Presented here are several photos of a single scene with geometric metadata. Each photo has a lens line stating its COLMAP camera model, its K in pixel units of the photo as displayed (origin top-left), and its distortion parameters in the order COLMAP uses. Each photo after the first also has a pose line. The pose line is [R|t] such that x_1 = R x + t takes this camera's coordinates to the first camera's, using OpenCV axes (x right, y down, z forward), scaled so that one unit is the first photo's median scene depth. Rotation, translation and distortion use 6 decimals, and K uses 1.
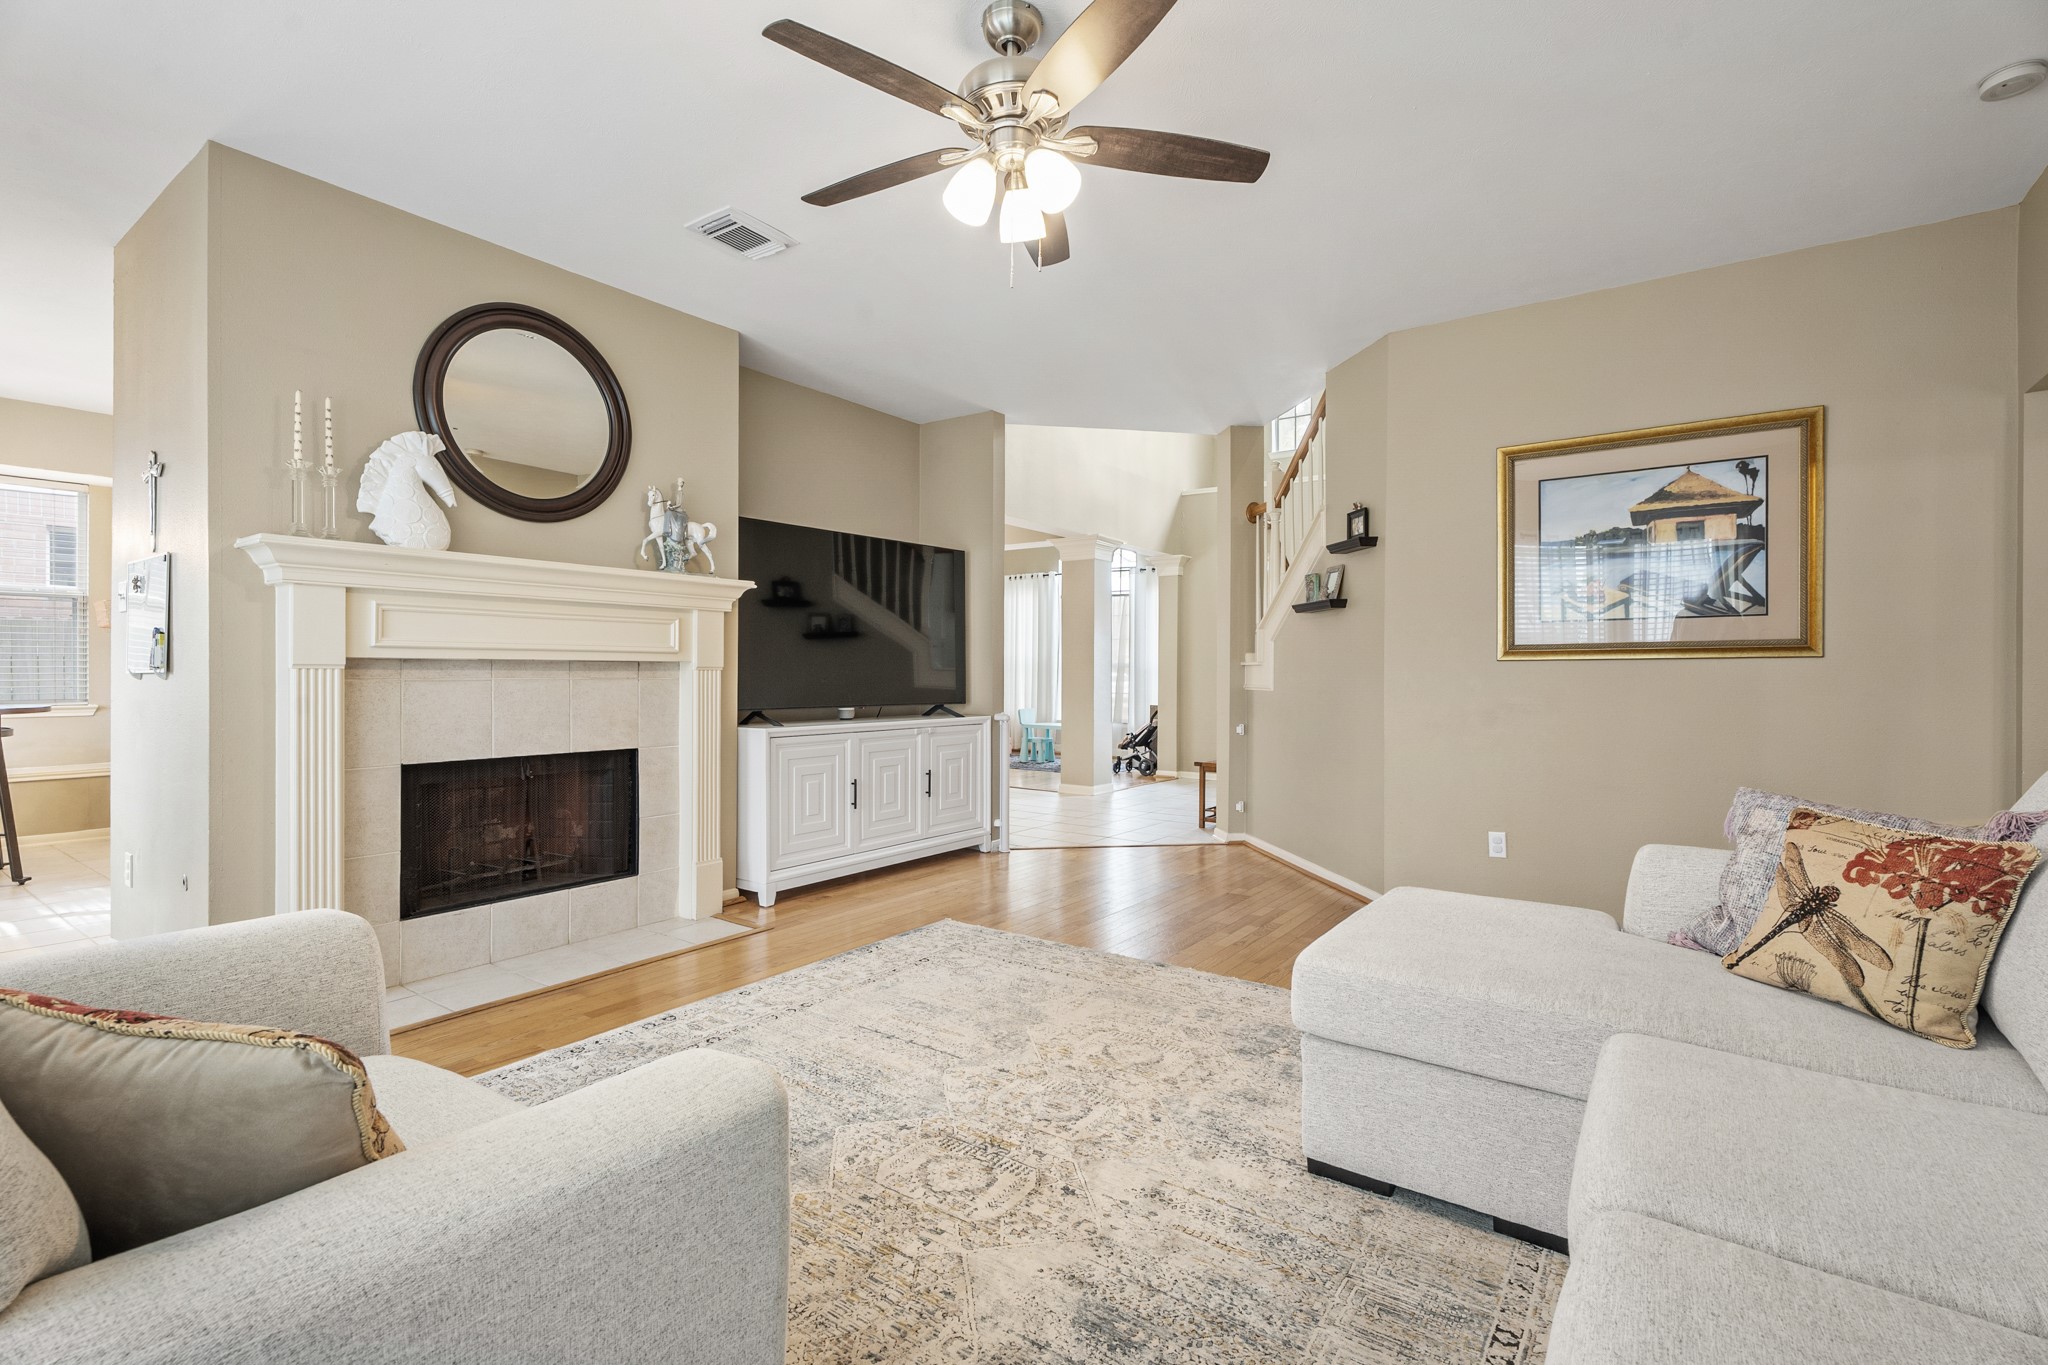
lens RADIAL K [[915.1, 0, 1020.8], [0, 915.1, 680.8], [0, 0, 1]] dist [-0.001874, -0.000061]
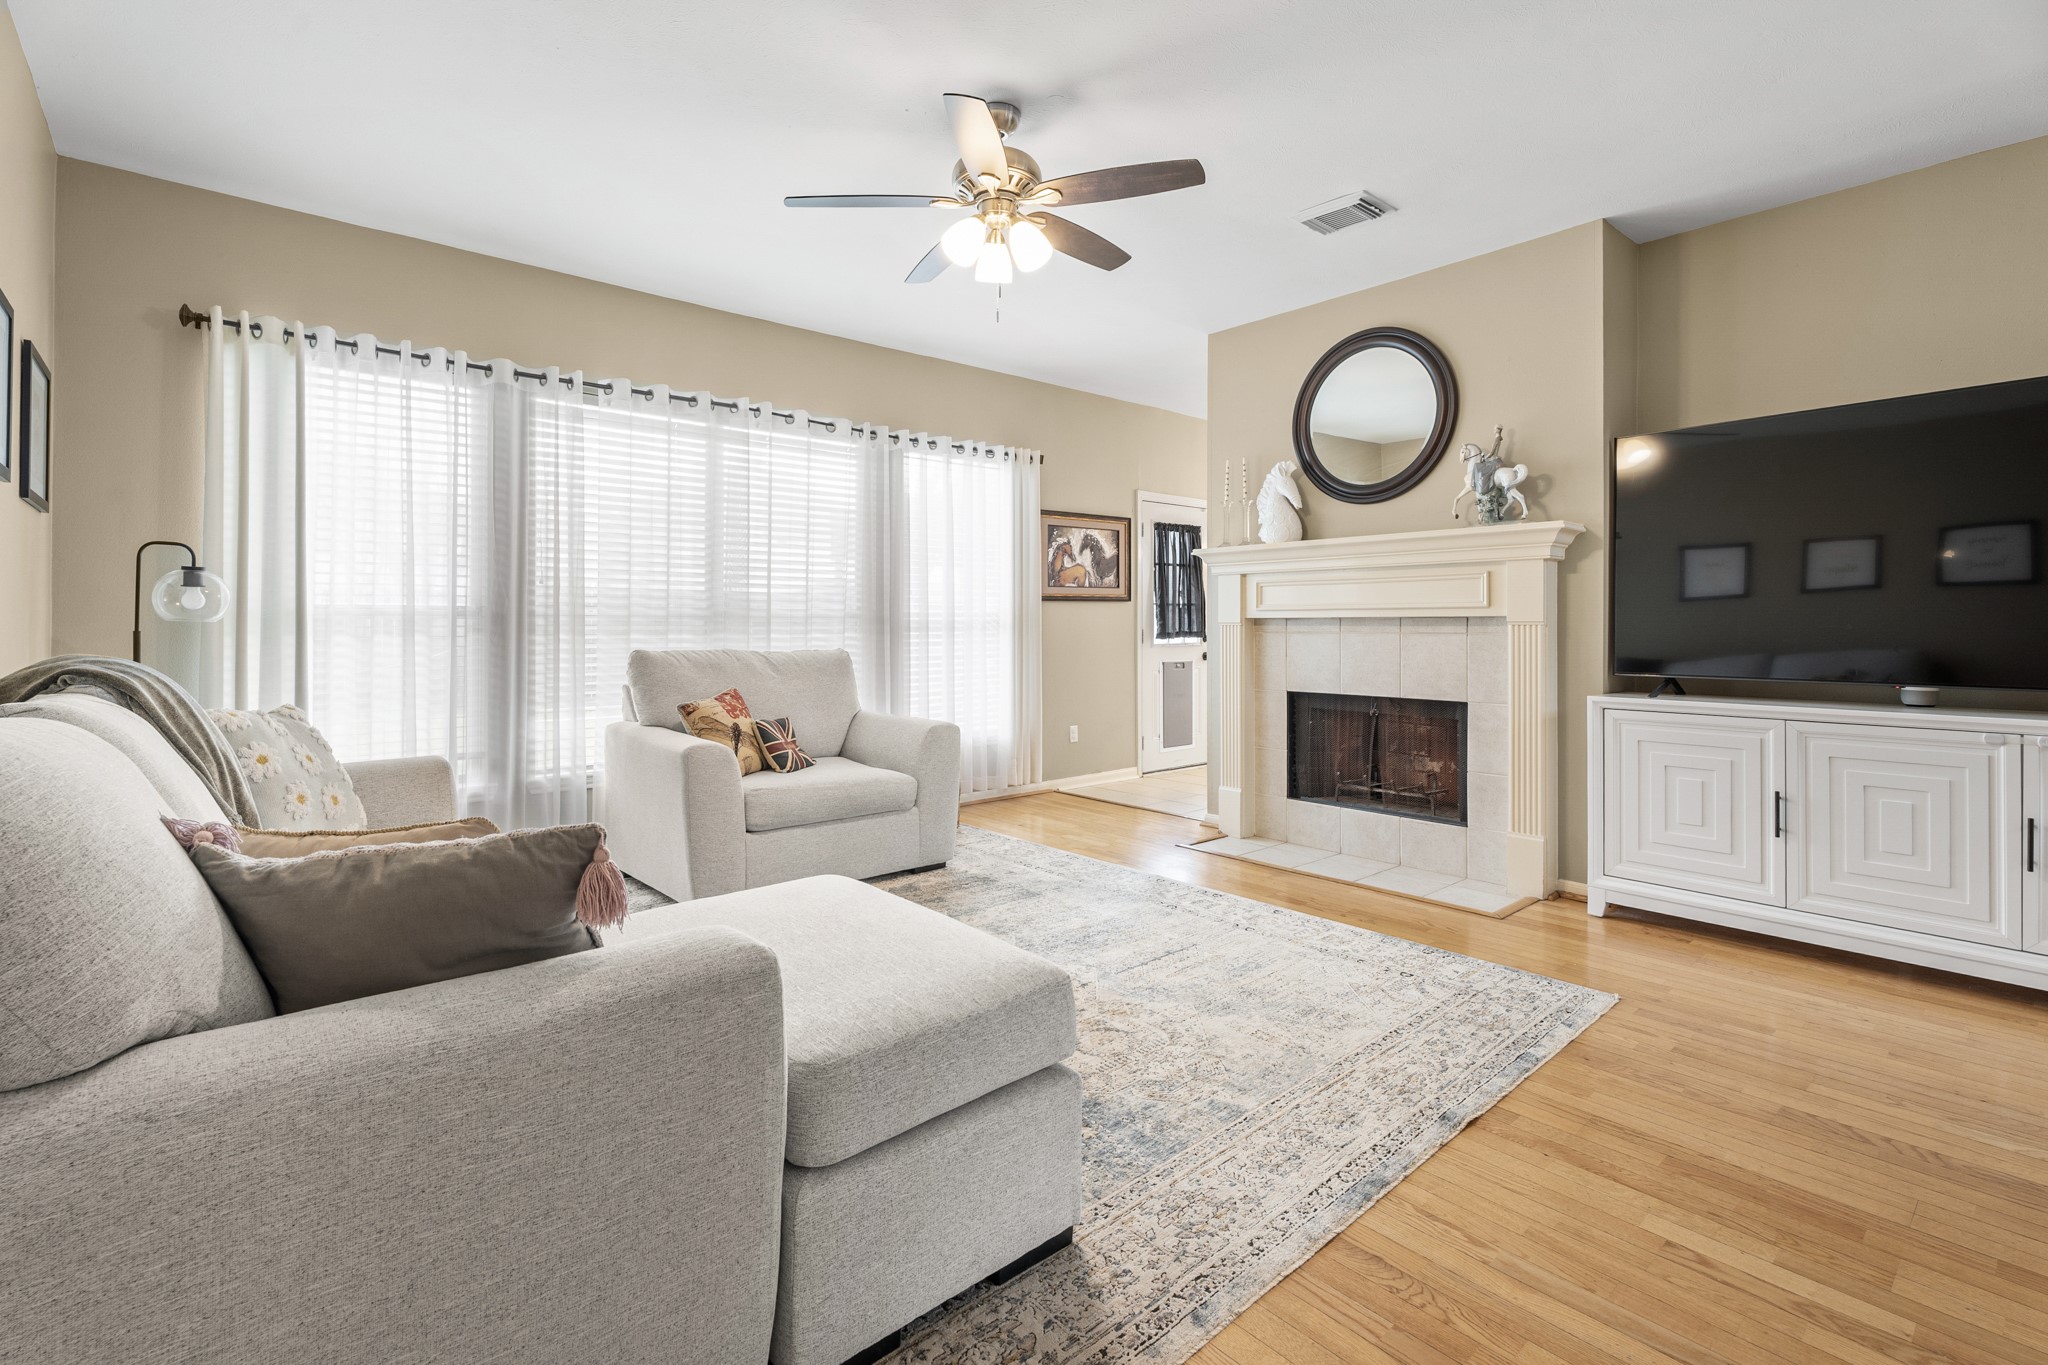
lens RADIAL K [[915.1, 0, 1018.1], [0, 915.1, 619.1], [0, 0, 1]] dist [-0.001874, -0.000061]
pose [[-0.222661, -0.011853, -0.974824, 0.783288], [-0.011157, 0.999892, -0.009610, -0.003721], [0.974832, 0.008736, -0.222769, 0.842370]]
